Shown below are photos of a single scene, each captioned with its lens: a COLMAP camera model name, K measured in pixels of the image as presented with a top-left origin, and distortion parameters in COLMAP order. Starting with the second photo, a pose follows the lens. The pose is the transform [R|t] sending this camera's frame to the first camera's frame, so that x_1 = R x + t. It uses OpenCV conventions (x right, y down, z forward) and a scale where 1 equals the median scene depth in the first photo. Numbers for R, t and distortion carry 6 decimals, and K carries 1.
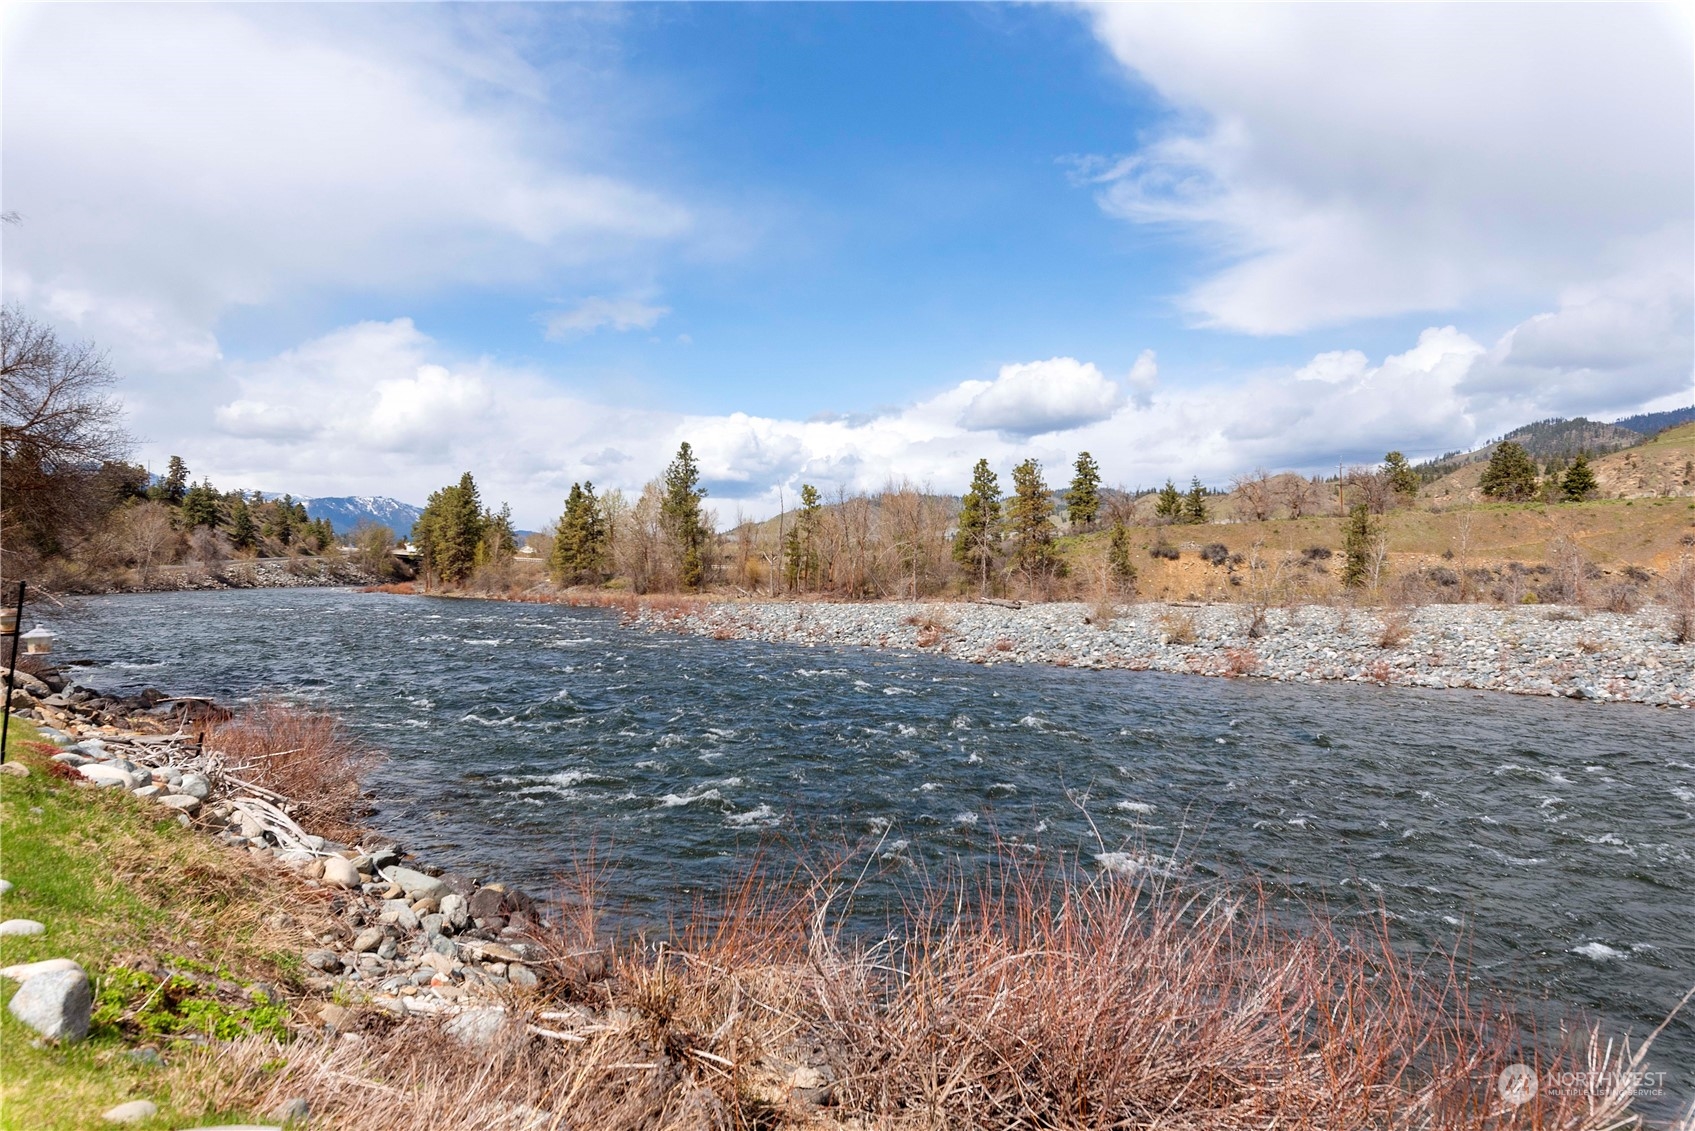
lens RADIAL K [[1005.6, 0, 851.1], [0, 1005.6, 564.3], [0, 0, 1]] dist [0.001689, -0.001397]
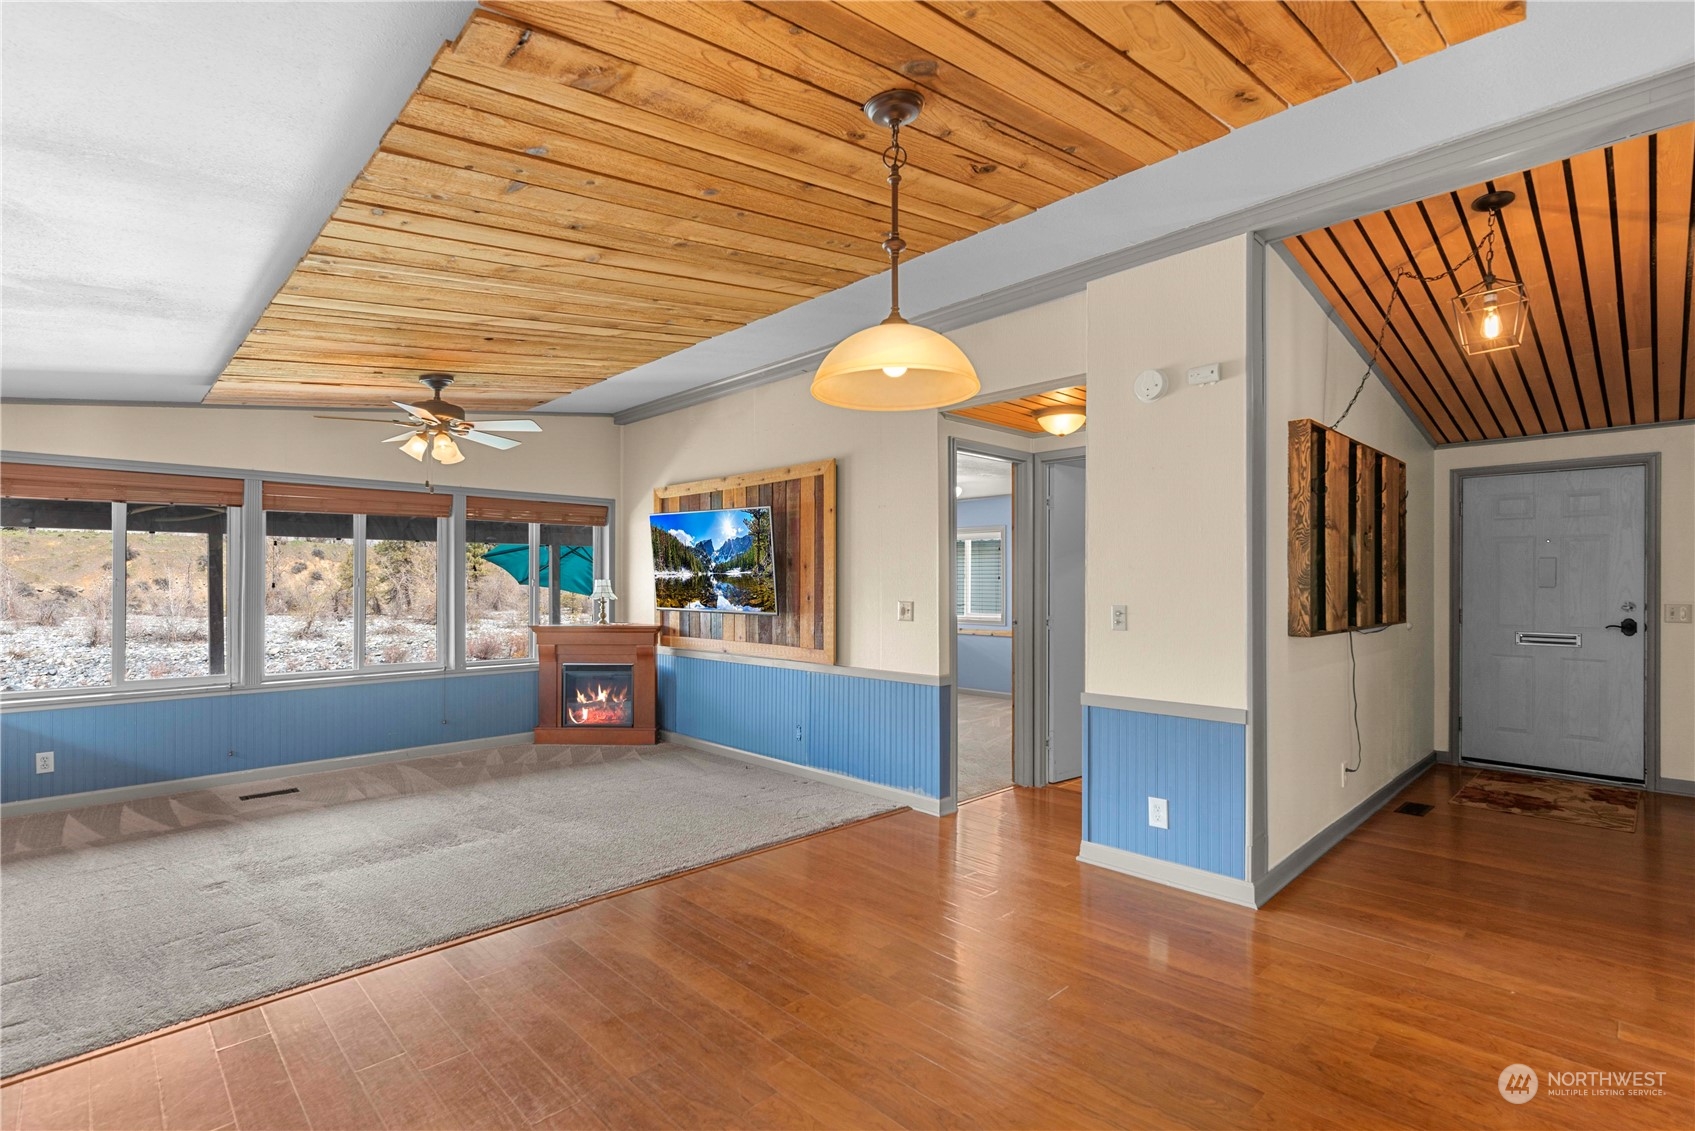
lens RADIAL K [[787.1, 0, 843.9], [0, 787.1, 579.2], [0, 0, 1]] dist [0.001635, 0.000855]
pose [[0.133239, 0.008565, 0.991047, -0.076683], [-0.012452, 0.999898, -0.006967, -0.011376], [-0.991006, -0.011413, 0.133332, -0.107255]]
